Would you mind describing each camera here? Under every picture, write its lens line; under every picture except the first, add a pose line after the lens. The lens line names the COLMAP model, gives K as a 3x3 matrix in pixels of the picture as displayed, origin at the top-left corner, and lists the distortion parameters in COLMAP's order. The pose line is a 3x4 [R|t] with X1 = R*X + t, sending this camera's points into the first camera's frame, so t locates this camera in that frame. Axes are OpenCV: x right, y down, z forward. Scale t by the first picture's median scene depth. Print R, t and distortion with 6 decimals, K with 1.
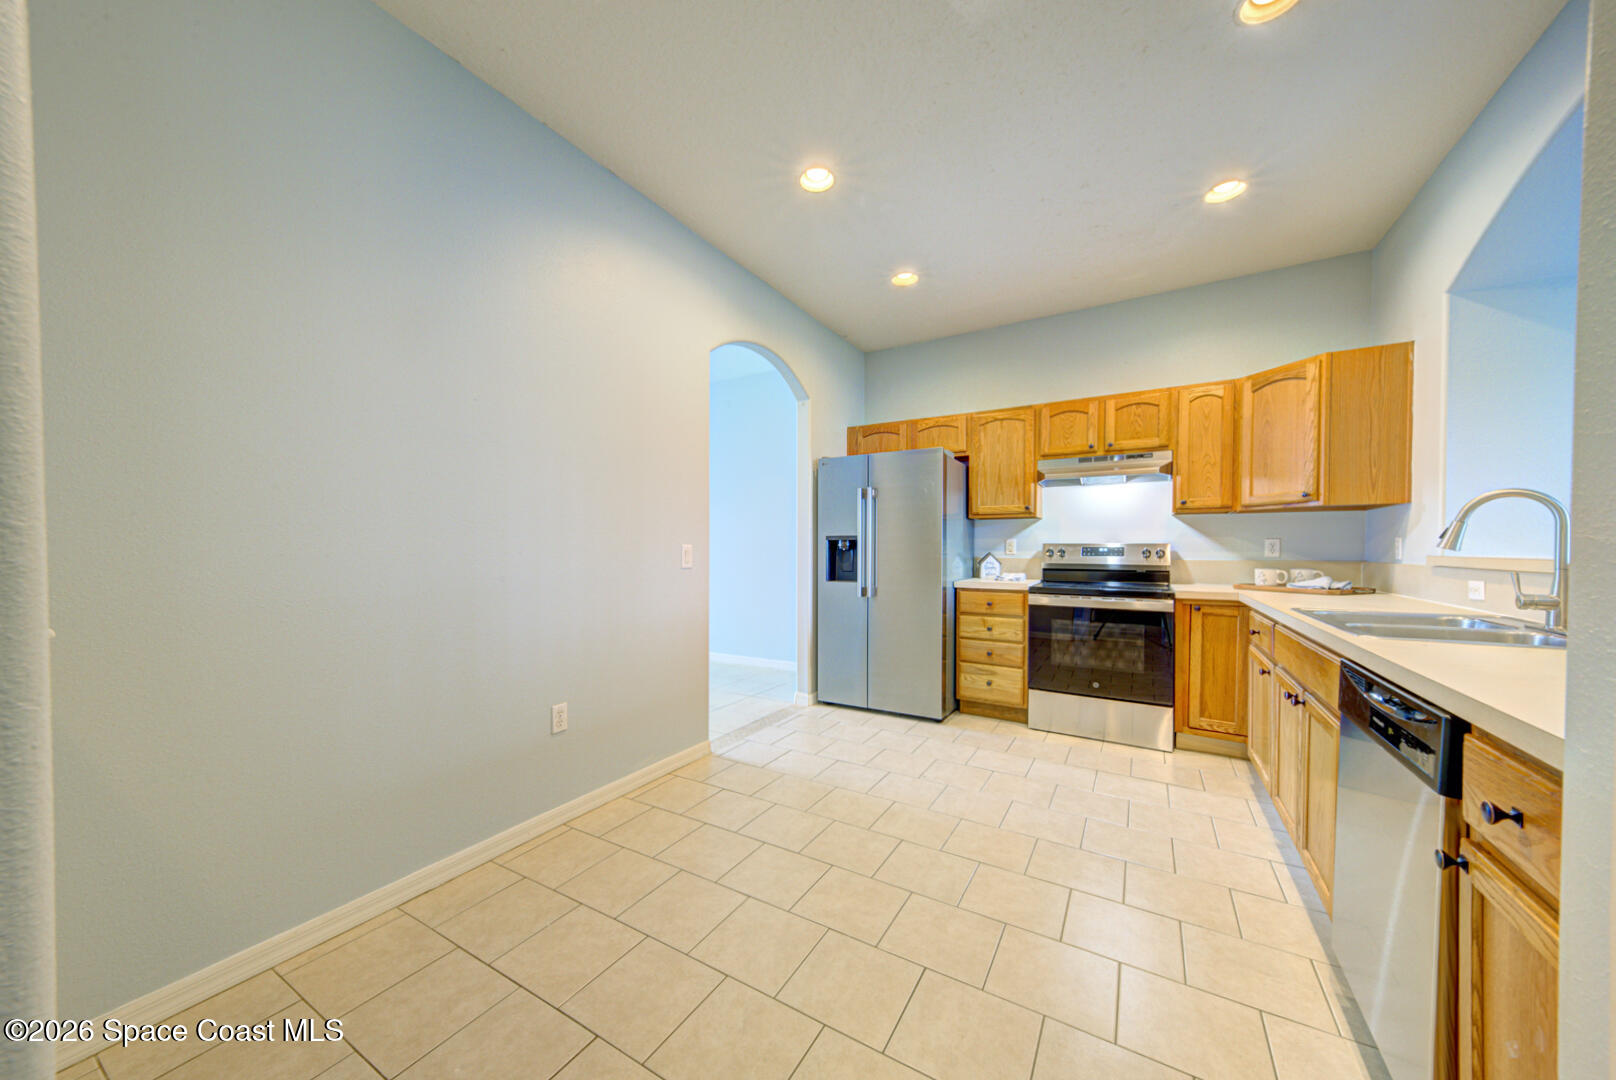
lens RADIAL K [[560.3, 0, 805.8], [0, 560.3, 556.7], [0, 0, 1]] dist [0.037868, -0.010147]
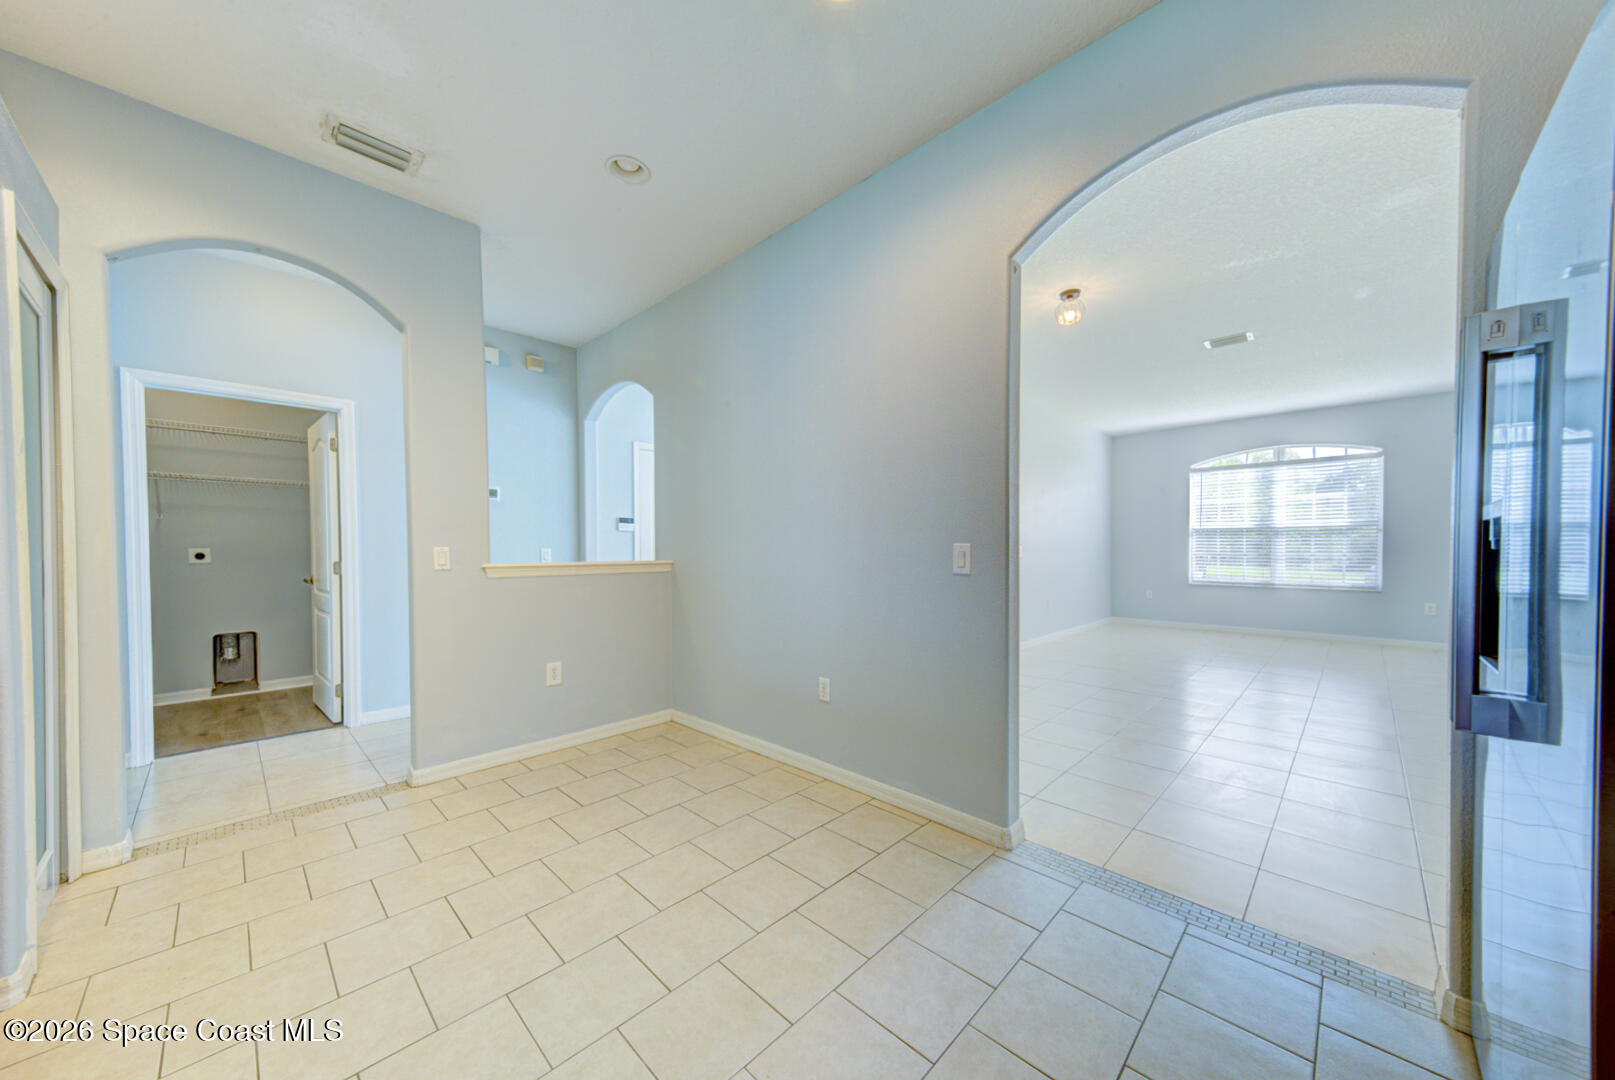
lens RADIAL K [[559.9, 0, 805.3], [0, 559.9, 556.6], [0, 0, 1]] dist [0.037868, -0.010147]
pose [[-0.234063, 0.016514, -0.972081, 0.486782], [-0.010720, 0.999751, 0.019566, -0.013773], [0.972162, 0.015000, -0.233828, 0.819300]]
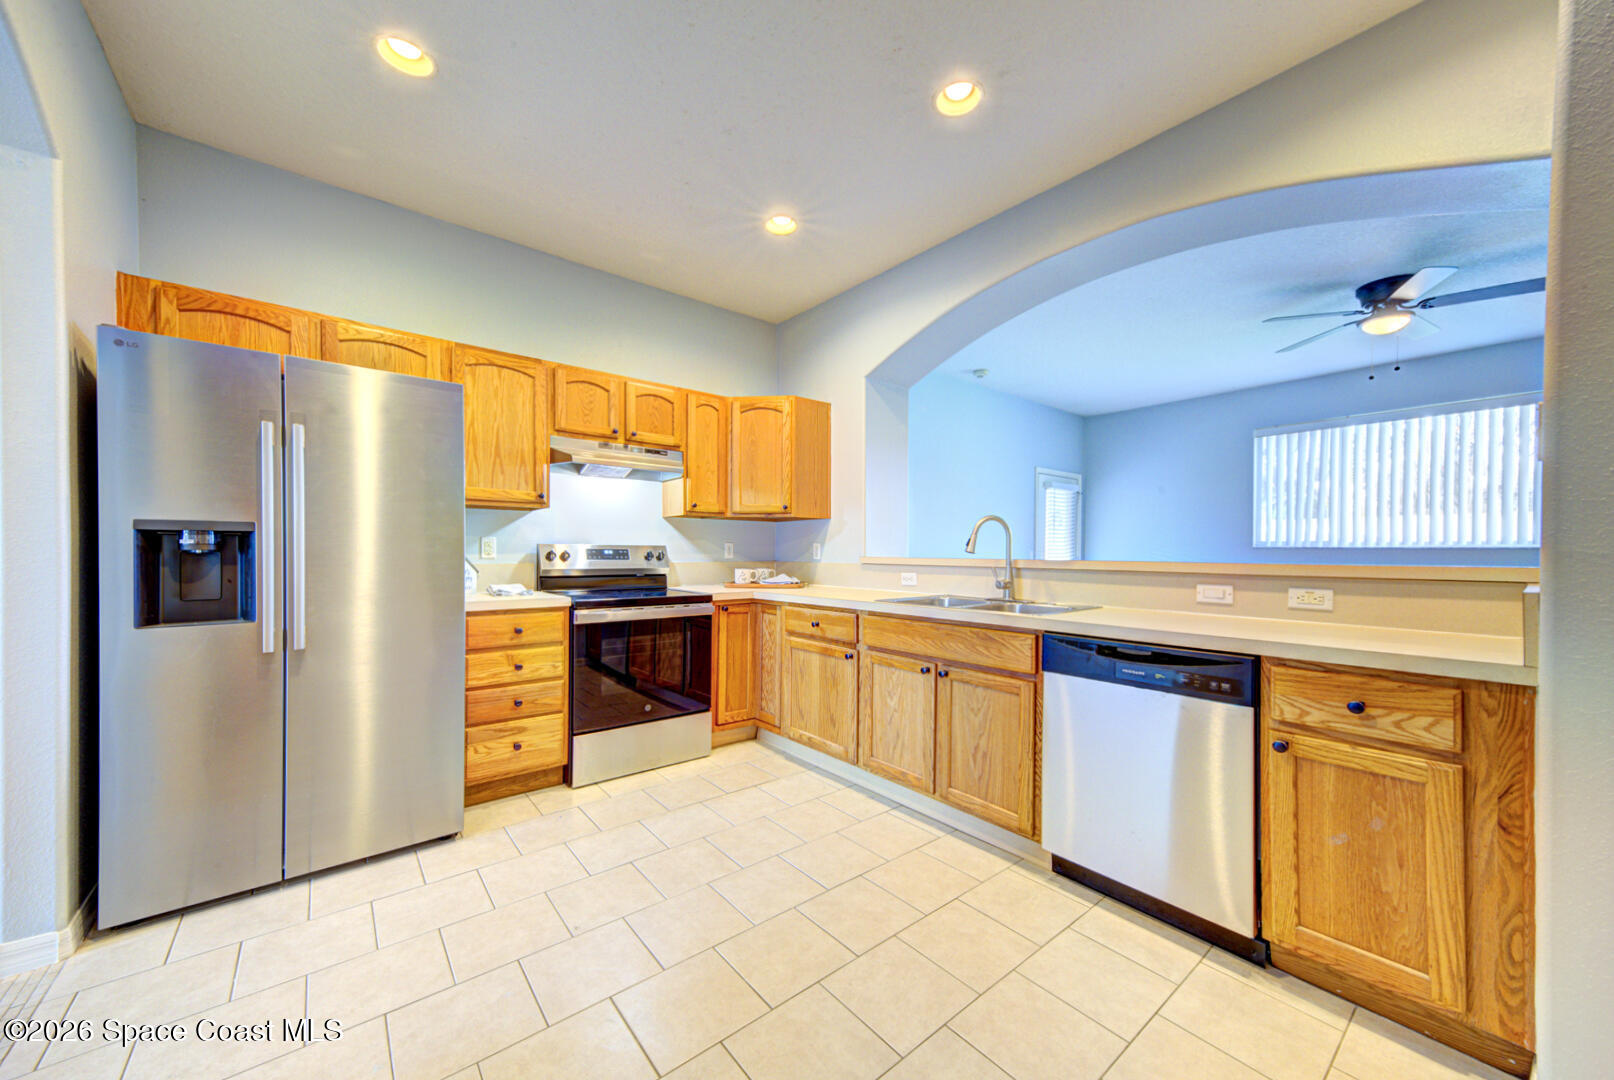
lens RADIAL K [[589.7, 0, 802.7], [0, 589.7, 556.2], [0, 0, 1]] dist [0.029406, 0.000047]
pose [[0.345883, -0.007067, 0.938251, -0.245645], [0.010187, 0.999941, 0.003776, -0.007021], [-0.938222, 0.008252, 0.345935, 0.438803]]
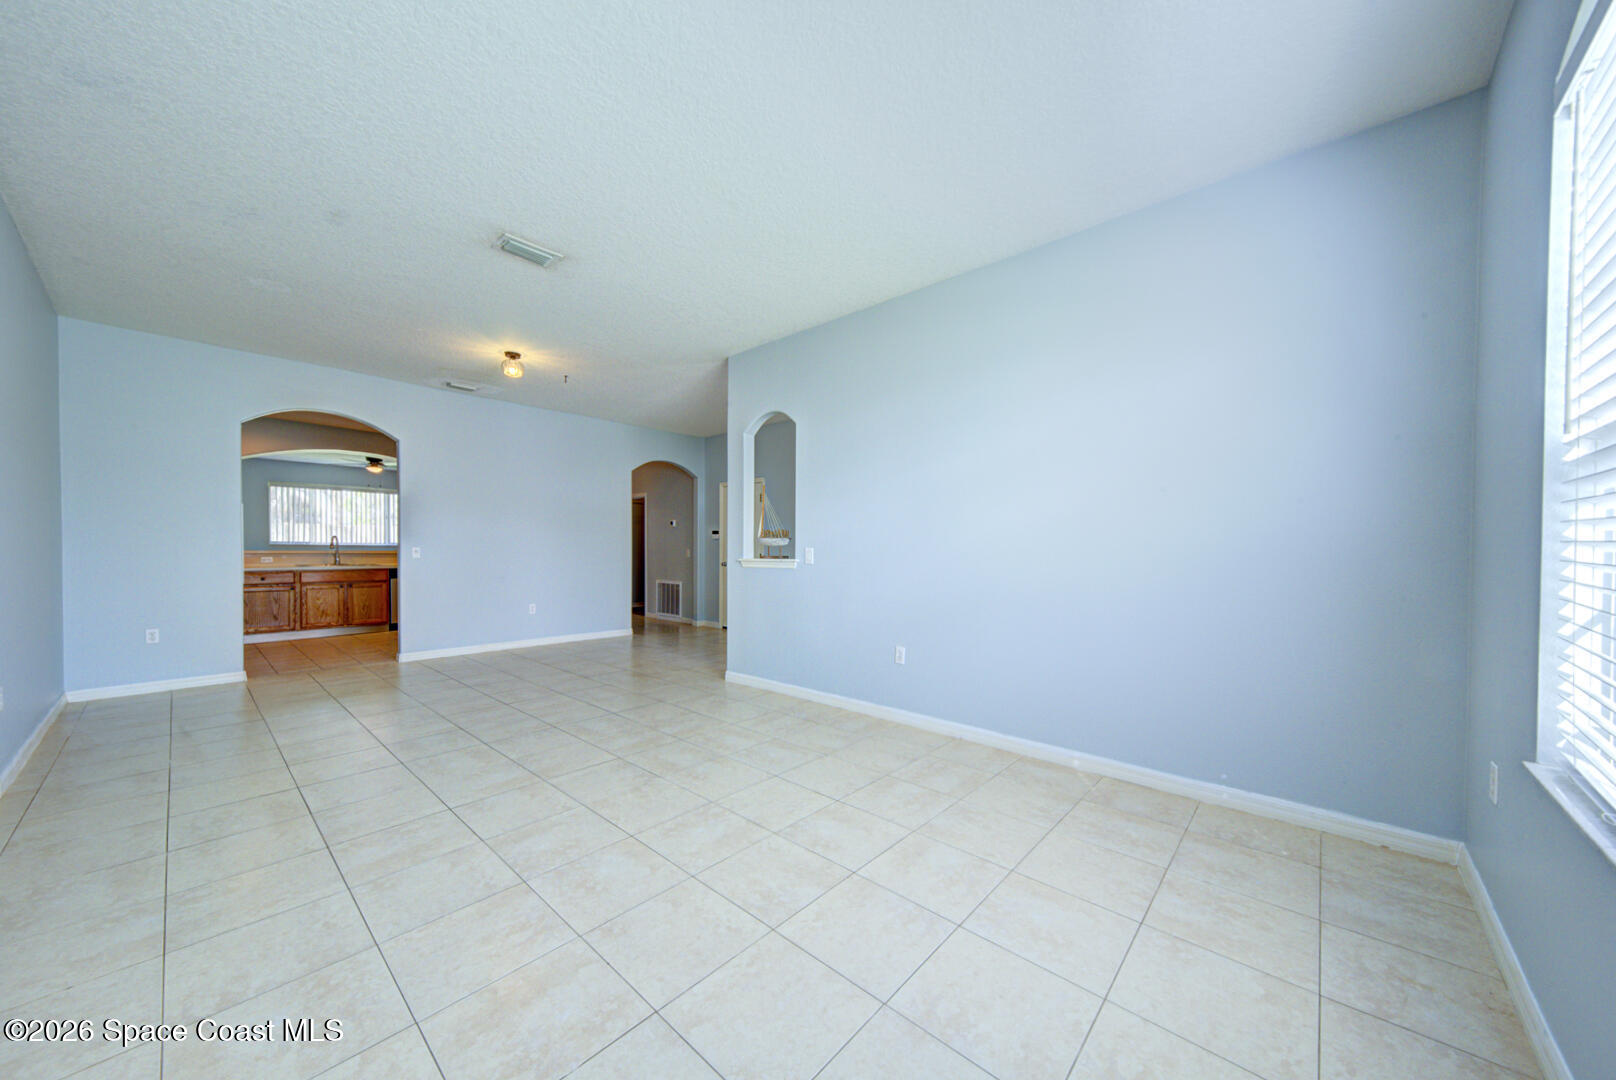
lens RADIAL K [[560.3, 0, 805.8], [0, 560.3, 556.7], [0, 0, 1]] dist [0.037868, -0.010147]
pose [[-0.978721, -0.007985, 0.205038, -1.632314], [-0.002383, 0.999617, 0.027554, -0.038017], [-0.205180, 0.026479, -0.978366, 2.243970]]
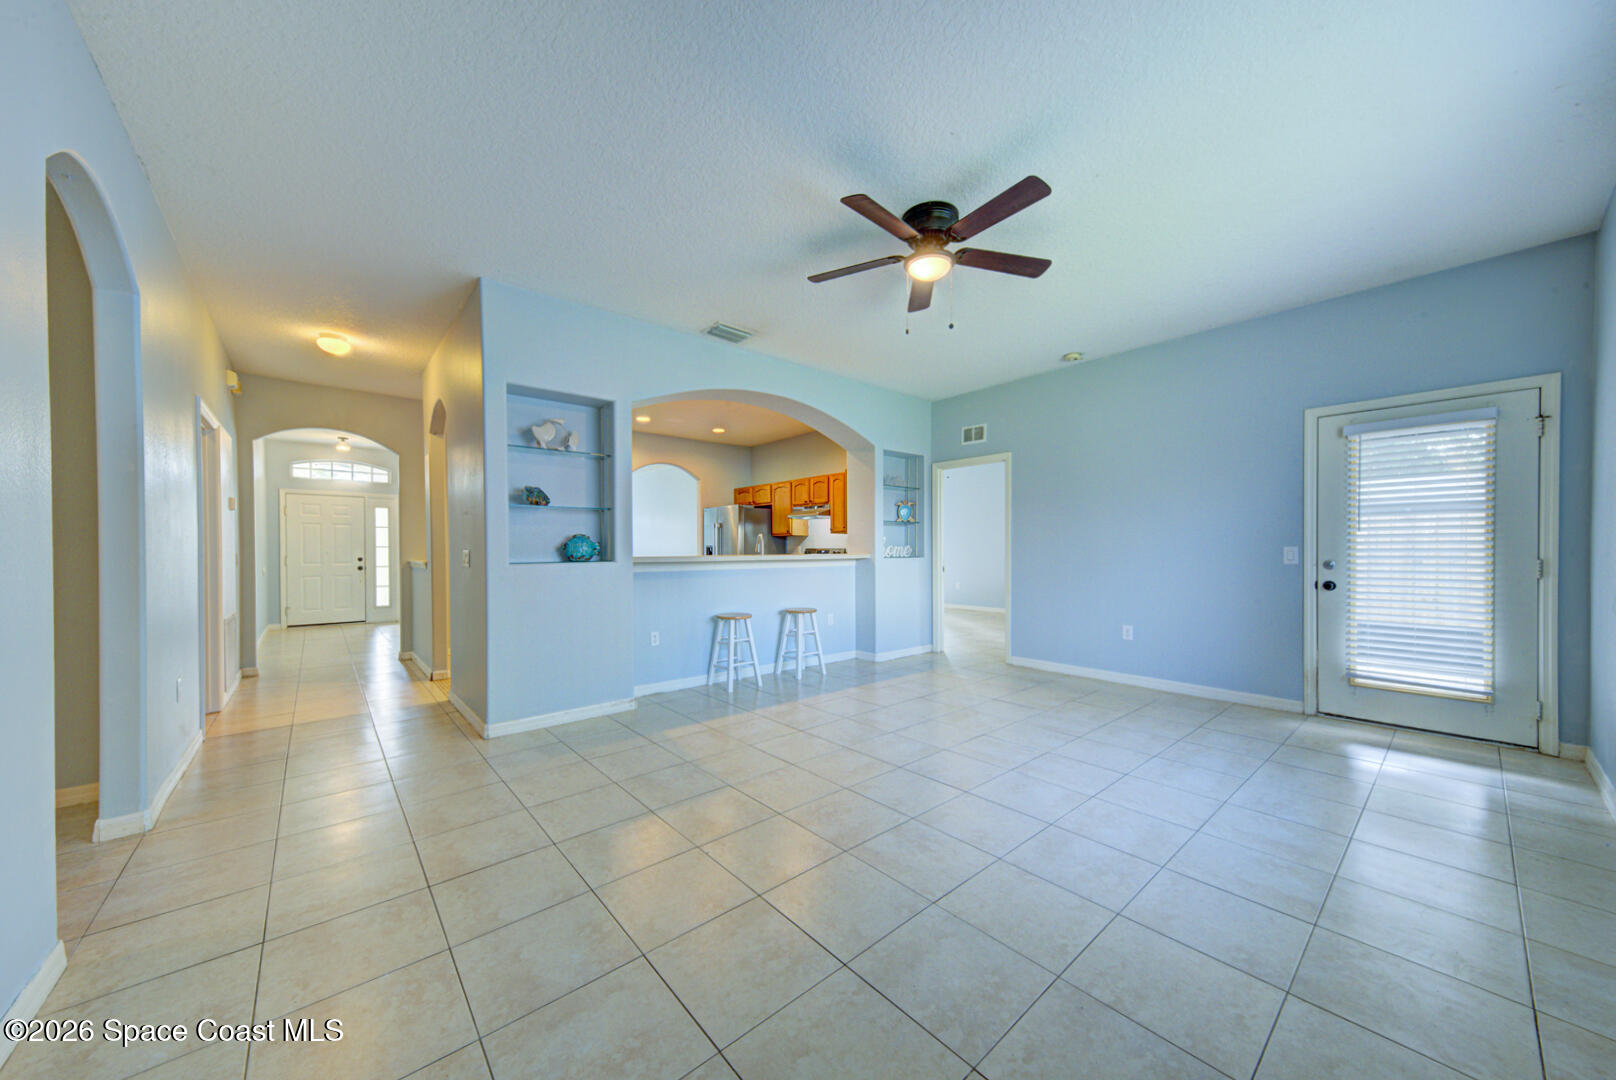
lens RADIAL K [[560.3, 0, 805.8], [0, 560.3, 556.7], [0, 0, 1]] dist [0.037868, -0.010147]
pose [[0.948716, -0.001754, -0.316126, 1.185371], [0.000269, 0.999989, -0.004741, 0.016743], [0.316130, 0.004413, 0.948706, -0.964250]]
